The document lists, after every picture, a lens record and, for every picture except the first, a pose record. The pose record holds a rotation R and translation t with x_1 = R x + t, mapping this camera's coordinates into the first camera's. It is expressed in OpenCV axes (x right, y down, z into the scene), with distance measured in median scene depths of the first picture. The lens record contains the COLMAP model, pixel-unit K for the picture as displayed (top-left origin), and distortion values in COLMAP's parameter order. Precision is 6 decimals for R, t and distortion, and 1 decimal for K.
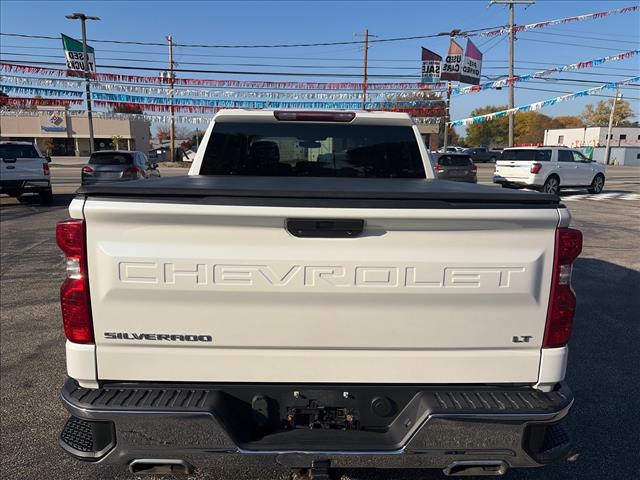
lens RADIAL K [[485.6, 0, 320.0], [0, 485.6, 240.0], [0, 0, 1]] dist [0.013402, 0.003909]
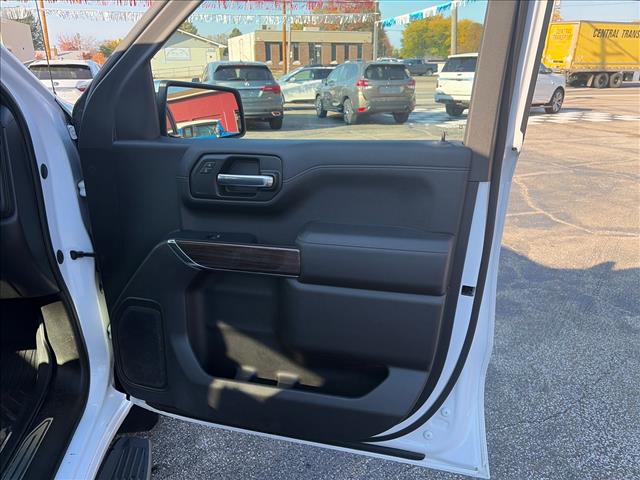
lens RADIAL K [[485.6, 0, 320.0], [0, 485.6, 240.0], [0, 0, 1]] dist [0.013402, 0.003909]
pose [[0.991200, -0.049859, 0.122626, 0.064353], [0.029054, 0.985708, 0.165936, -0.032680], [-0.129147, -0.160913, 0.978483, 0.215757]]
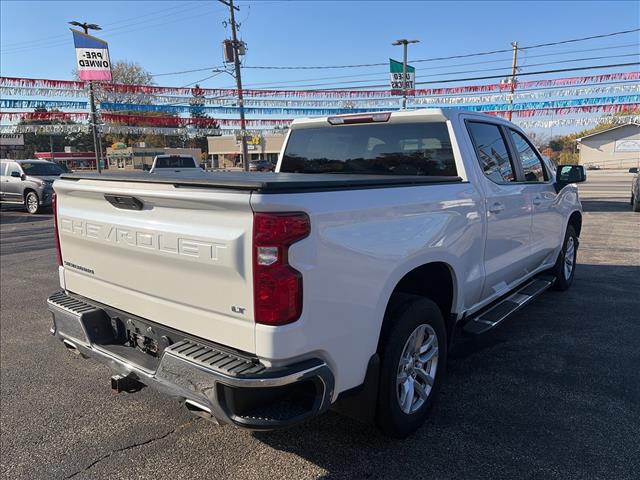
lens RADIAL K [[485.6, 0, 320.0], [0, 485.6, 240.0], [0, 0, 1]] dist [0.013402, 0.003909]
pose [[0.767621, 0.084028, -0.635372, 0.109859], [-0.094566, 0.995367, 0.017389, 0.000447], [0.633889, 0.046737, 0.772011, 0.021426]]
